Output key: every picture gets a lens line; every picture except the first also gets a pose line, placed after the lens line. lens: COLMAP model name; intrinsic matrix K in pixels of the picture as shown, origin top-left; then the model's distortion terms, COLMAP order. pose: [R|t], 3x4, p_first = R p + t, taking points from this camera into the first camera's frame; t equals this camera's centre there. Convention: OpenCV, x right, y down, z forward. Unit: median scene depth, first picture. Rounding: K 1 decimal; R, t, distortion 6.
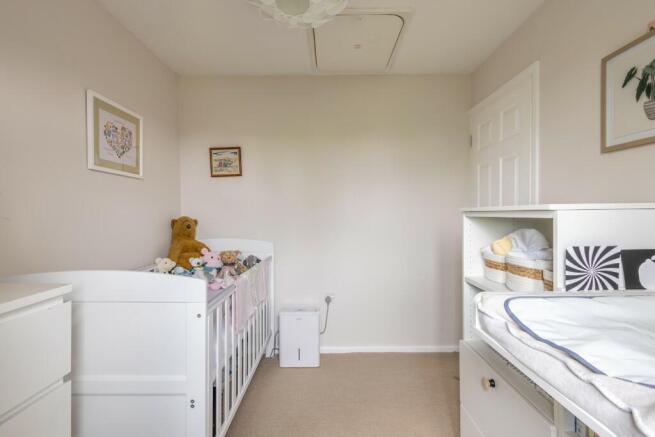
lens RADIAL K [[315.1, 0, 327.5], [0, 315.1, 218.5], [0, 0, 1]] dist [0.000557, -0.000322]
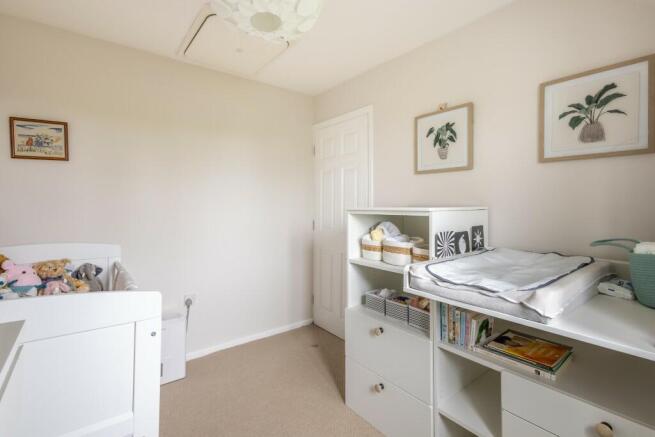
lens RADIAL K [[307.7, 0, 335.0], [0, 307.7, 204.0], [0, 0, 1]] dist [0.003195, -0.000187]
pose [[0.776980, 0.009764, 0.629450, -0.423845], [0.004891, 0.999756, -0.021545, -0.019000], [-0.629507, 0.019818, 0.776742, 0.023606]]
